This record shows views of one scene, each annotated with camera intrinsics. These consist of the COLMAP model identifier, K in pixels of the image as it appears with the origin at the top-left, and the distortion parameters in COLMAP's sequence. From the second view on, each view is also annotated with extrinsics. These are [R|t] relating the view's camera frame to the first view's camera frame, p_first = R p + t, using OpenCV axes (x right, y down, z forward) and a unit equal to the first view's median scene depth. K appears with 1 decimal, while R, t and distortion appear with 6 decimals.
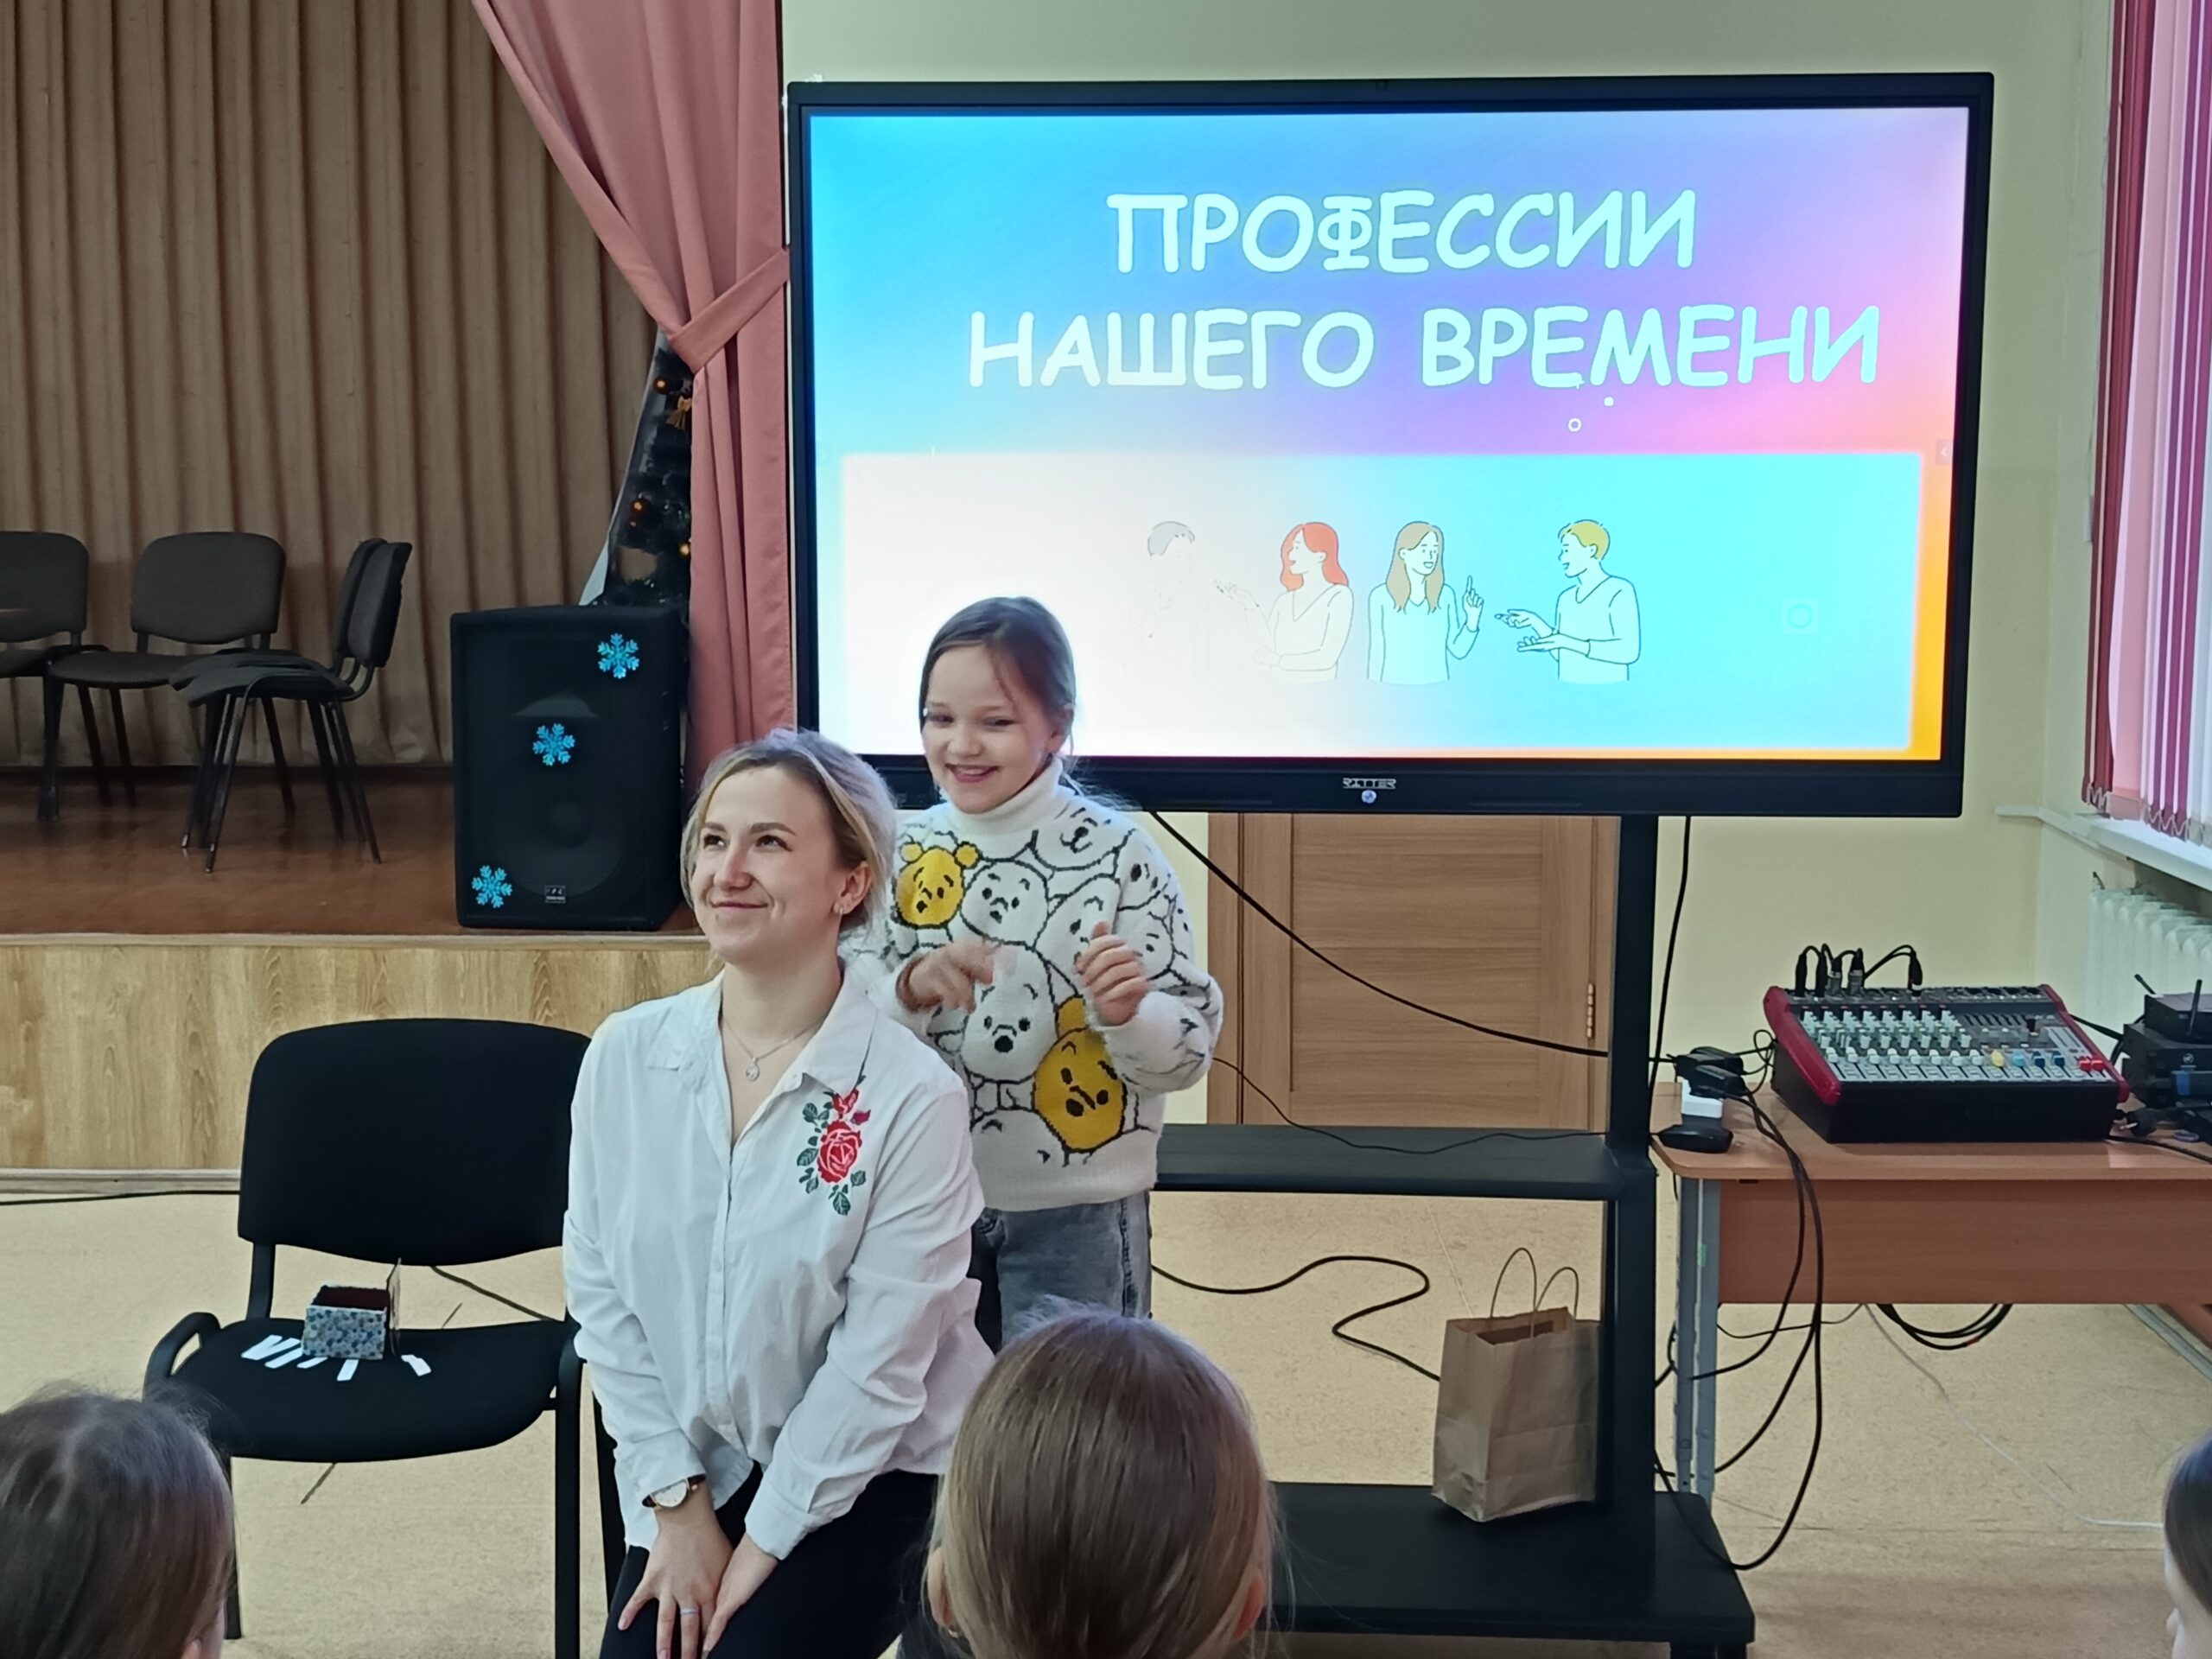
lens RADIAL K [[3055.7, 0, 1086.0], [0, 3055.7, 847.3], [0, 0, 1]] dist [0.092059, 0.000000]
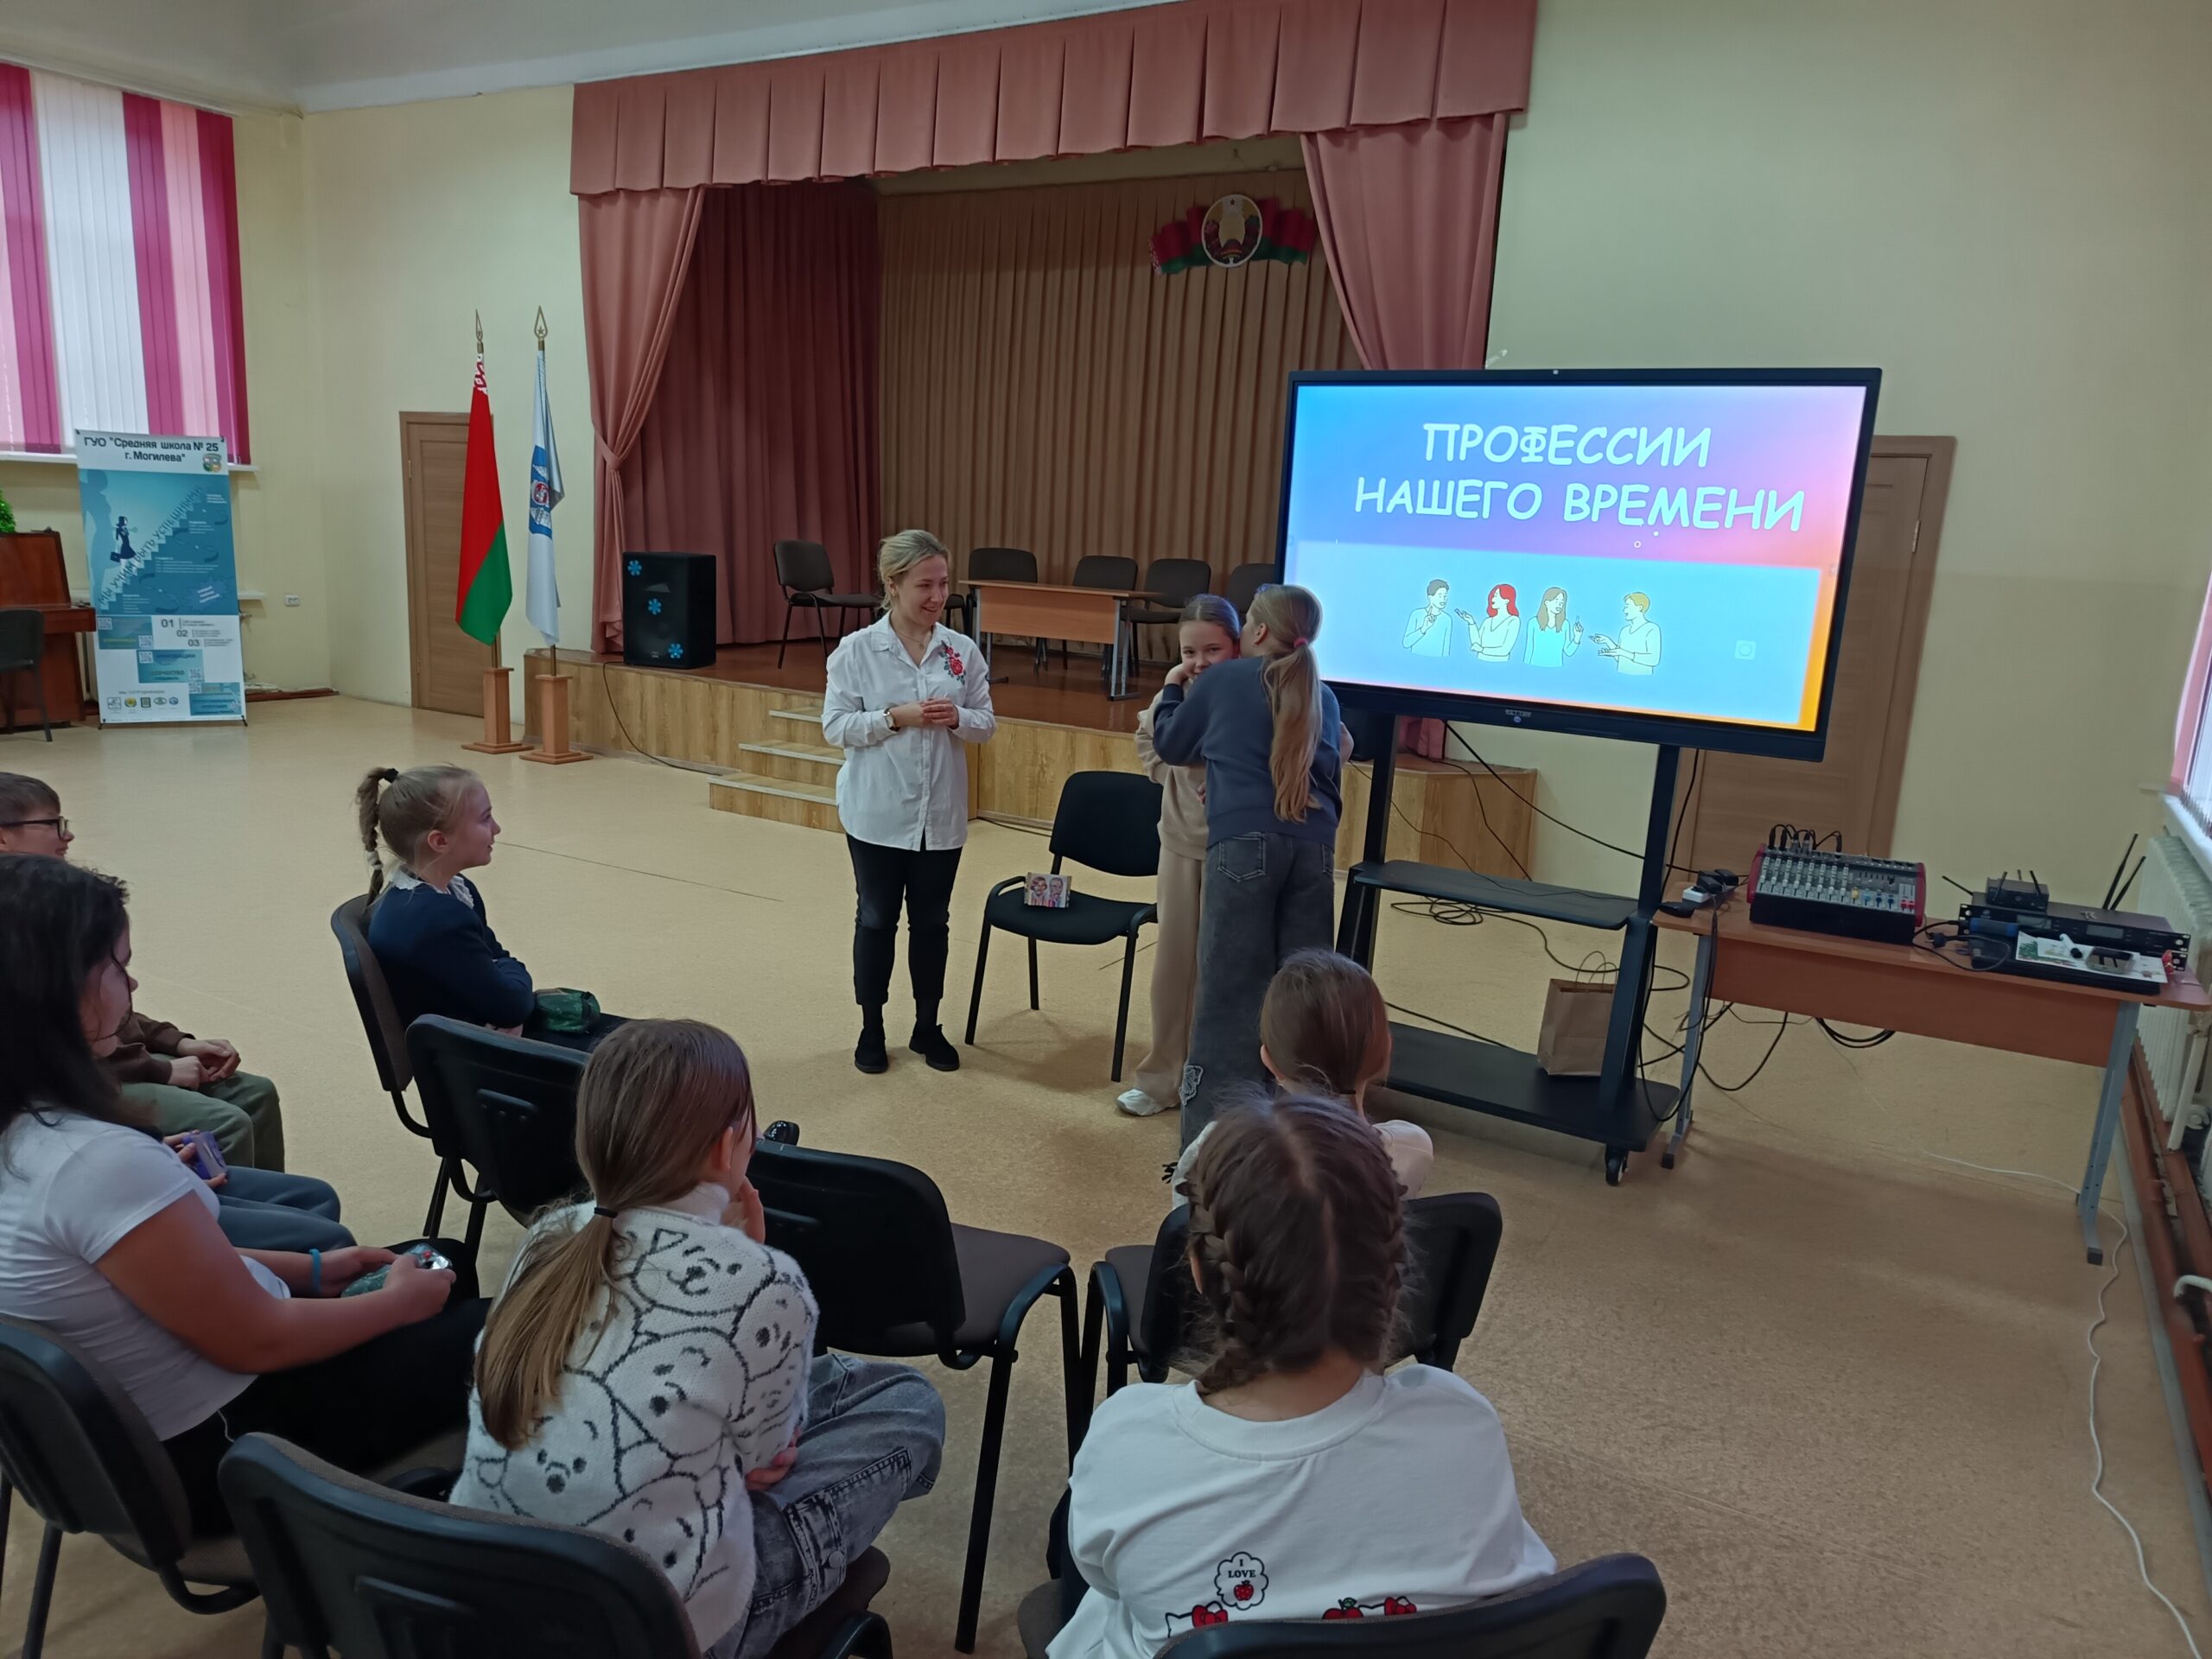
lens RADIAL K [[1533.1, 0, 1096.5], [0, 1533.1, 837.9], [0, 0, 1]] dist [0.045858, -0.049660]
pose [[0.876635, 0.143697, -0.459197, 0.315078], [-0.110357, 0.988969, 0.098802, -0.008125], [0.468329, -0.035937, 0.882823, -0.056488]]
